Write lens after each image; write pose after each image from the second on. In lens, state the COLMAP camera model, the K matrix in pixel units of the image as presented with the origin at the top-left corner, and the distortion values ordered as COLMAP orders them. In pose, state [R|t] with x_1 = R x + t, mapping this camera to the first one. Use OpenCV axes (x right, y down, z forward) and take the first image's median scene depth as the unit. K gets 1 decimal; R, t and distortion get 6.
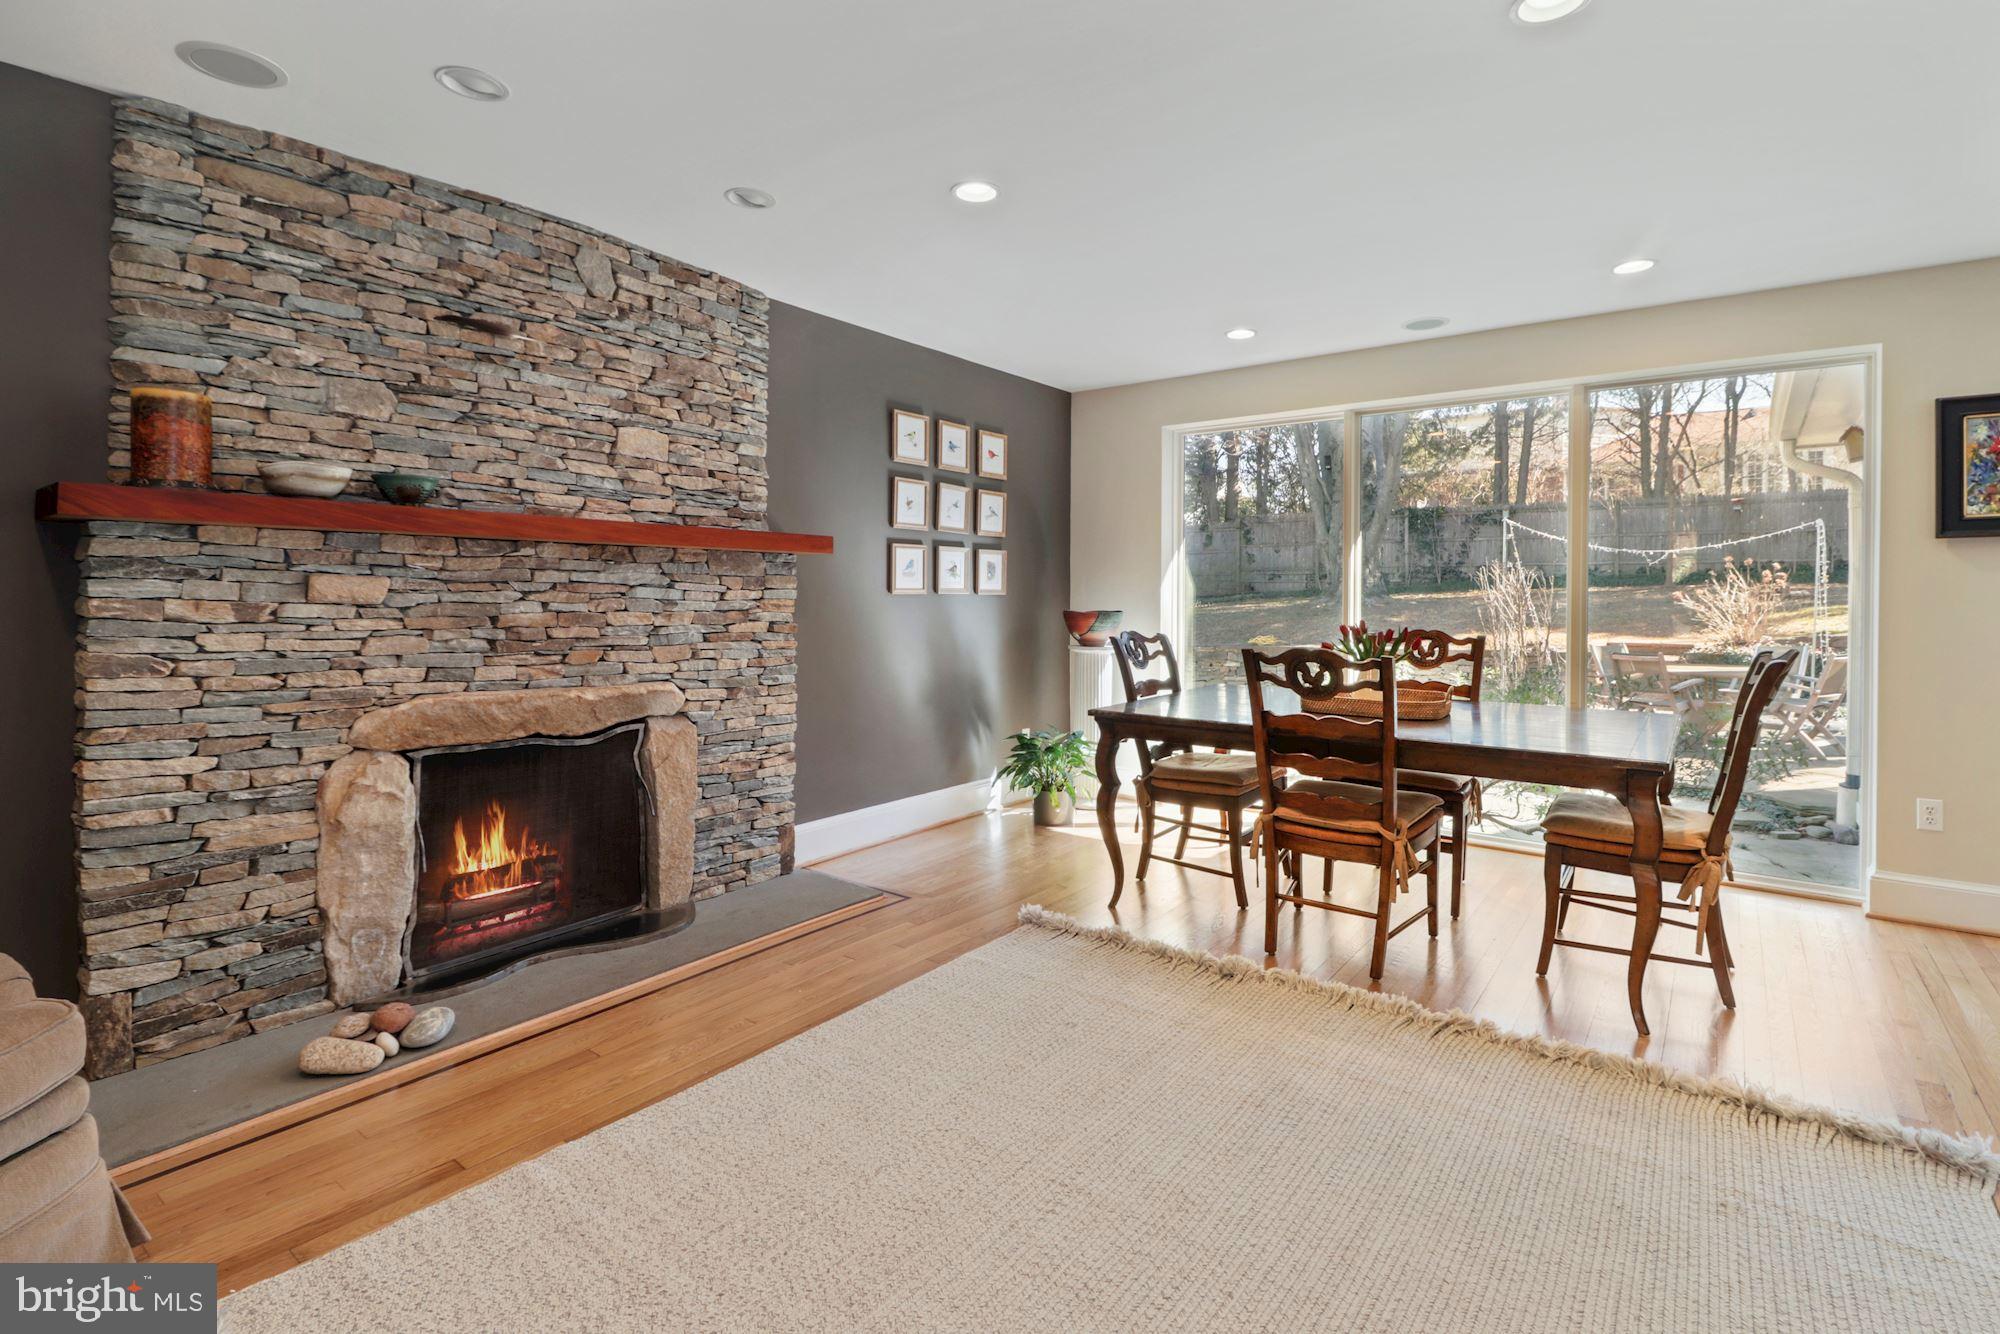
lens RADIAL K [[935.1, 0, 1009.1], [0, 935.1, 622.5], [0, 0, 1]] dist [0.003993, -0.007152]
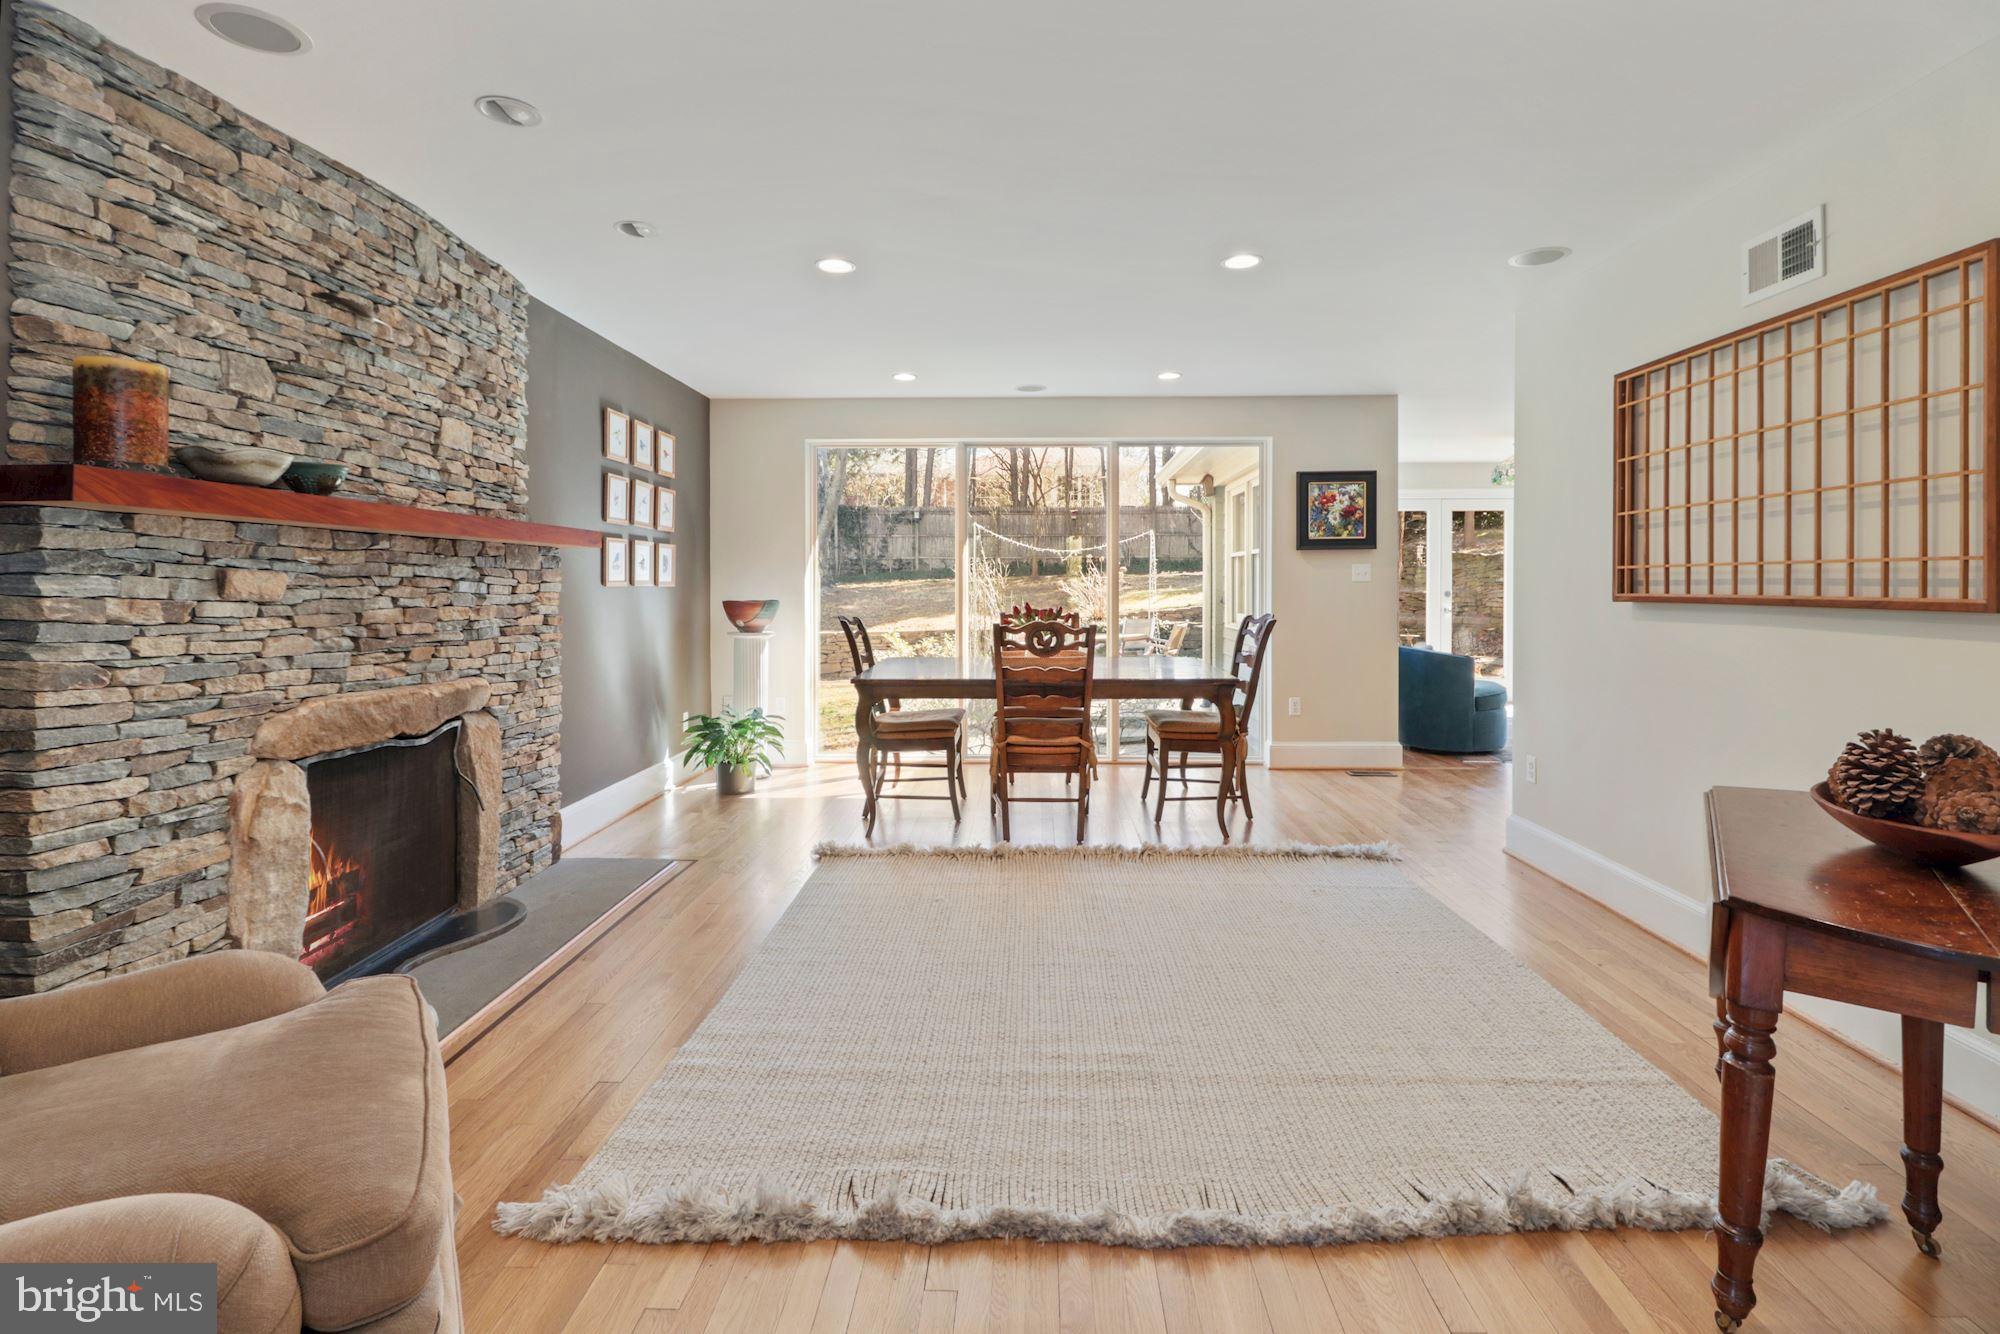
lens RADIAL K [[935.1, 0, 1009.1], [0, 935.1, 622.5], [0, 0, 1]] dist [0.003993, -0.007152]
pose [[0.814597, -0.030141, 0.579244, -0.604181], [0.024176, 0.999545, 0.018012, 0.002069], [-0.579524, -0.000669, 0.814955, -0.165386]]
